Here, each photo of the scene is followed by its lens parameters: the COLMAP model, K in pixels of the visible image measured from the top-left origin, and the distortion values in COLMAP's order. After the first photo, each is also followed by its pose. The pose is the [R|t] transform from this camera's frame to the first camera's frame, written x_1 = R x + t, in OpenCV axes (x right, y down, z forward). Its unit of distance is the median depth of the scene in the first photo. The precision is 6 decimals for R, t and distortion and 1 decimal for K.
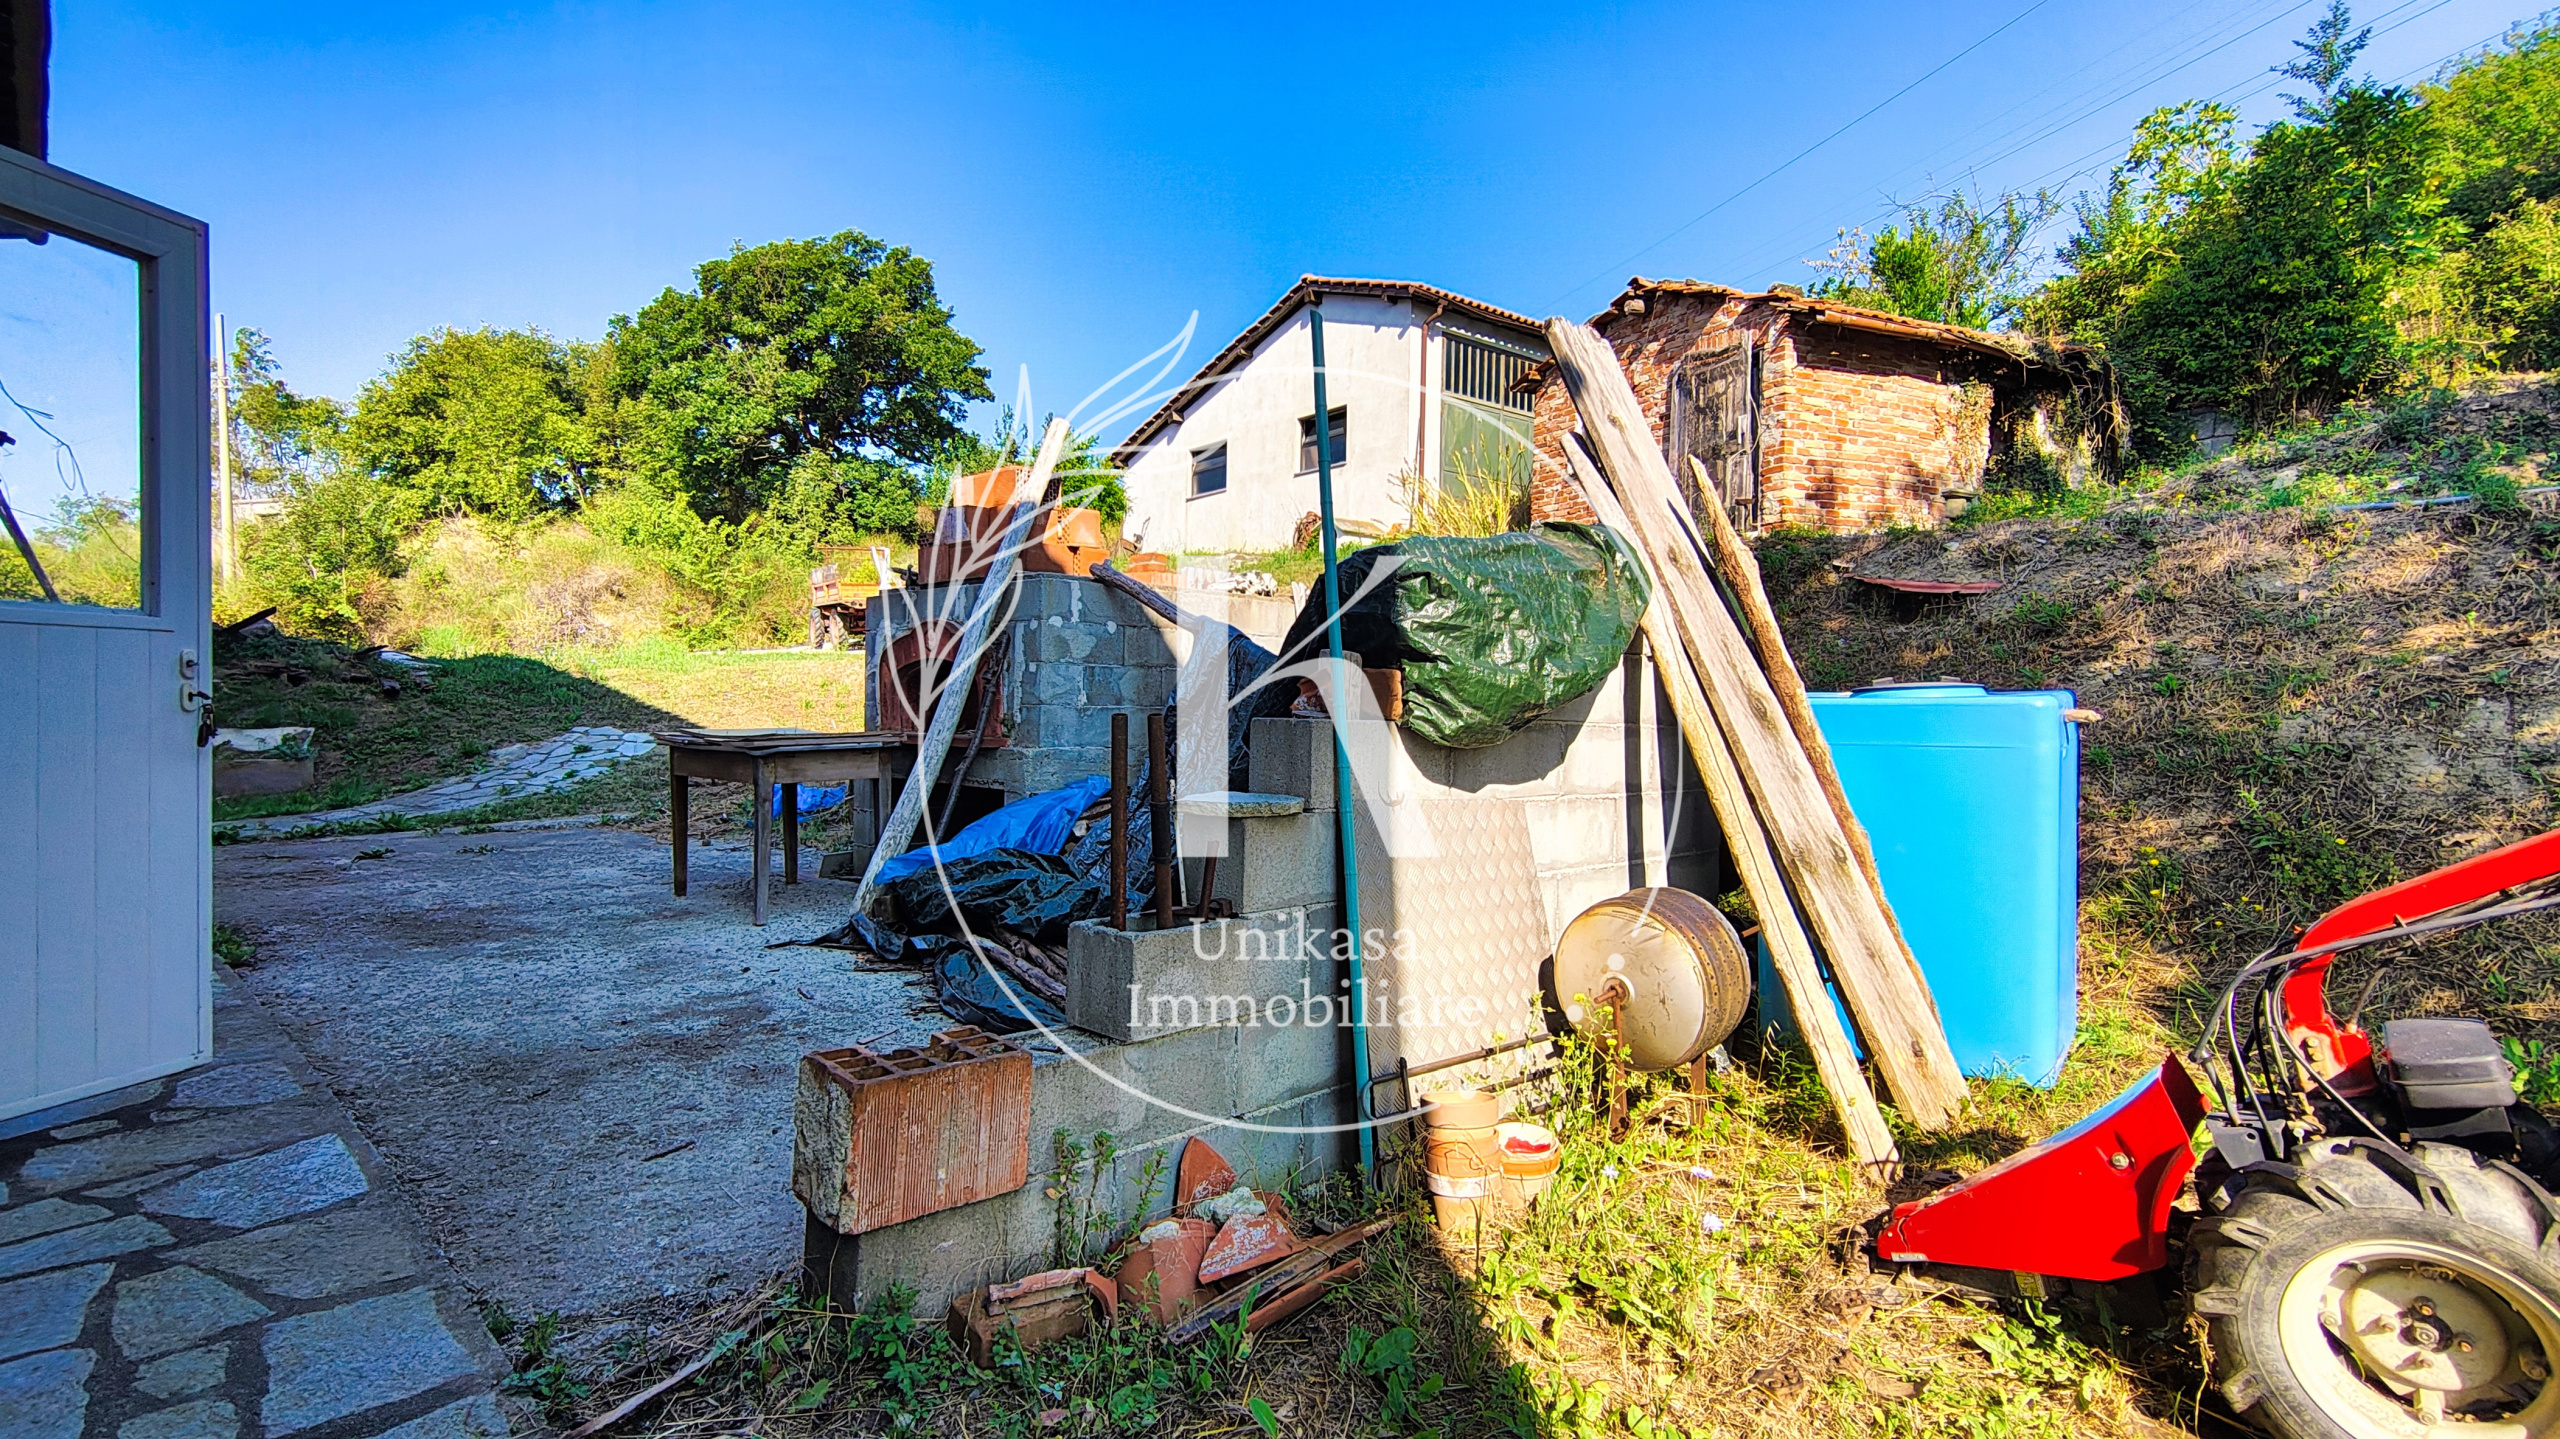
lens RADIAL K [[1194.3, 0, 1292.1], [0, 1194.3, 732.6], [0, 0, 1]] dist [-0.015660, 0.008348]
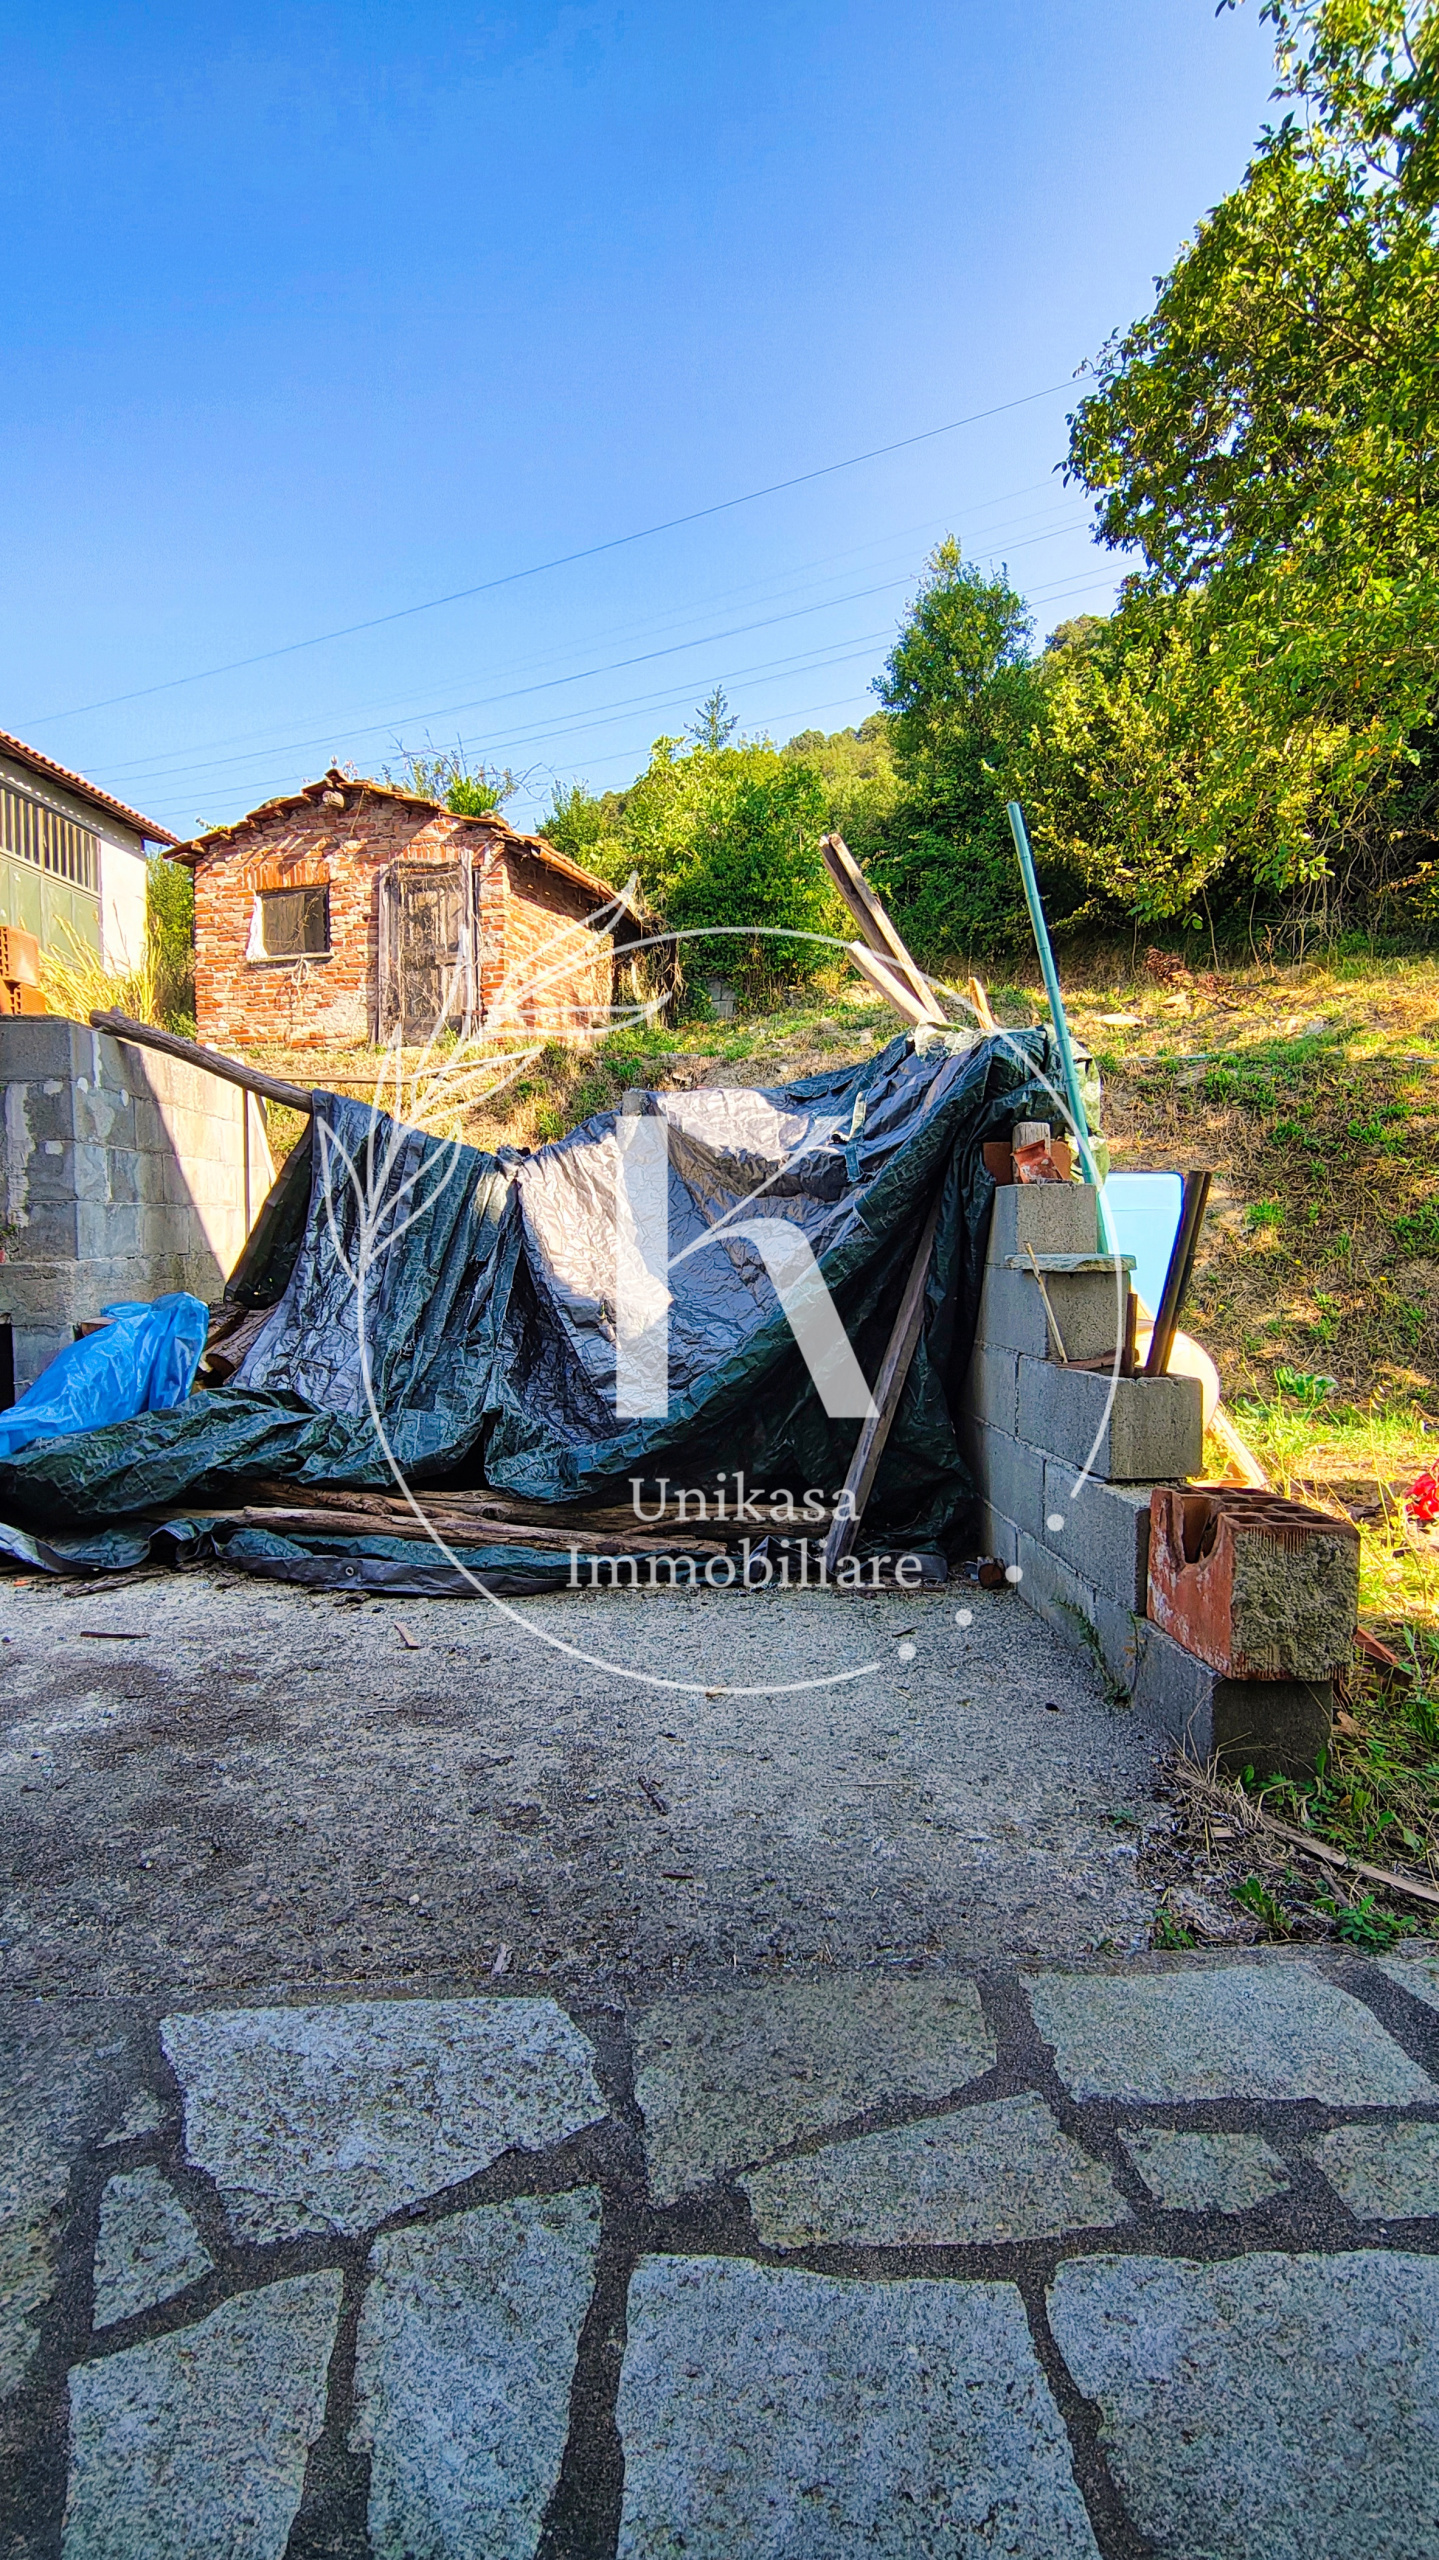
lens RADIAL K [[1194.3, 0, 725.1], [0, 1194.3, 1256.6], [0, 0, 1]] dist [-0.015660, 0.008348]
pose [[0.676350, -0.042682, 0.735343, -0.248928], [0.036046, 0.999042, 0.024834, 0.003587], [-0.735698, 0.009710, 0.677240, 0.120260]]
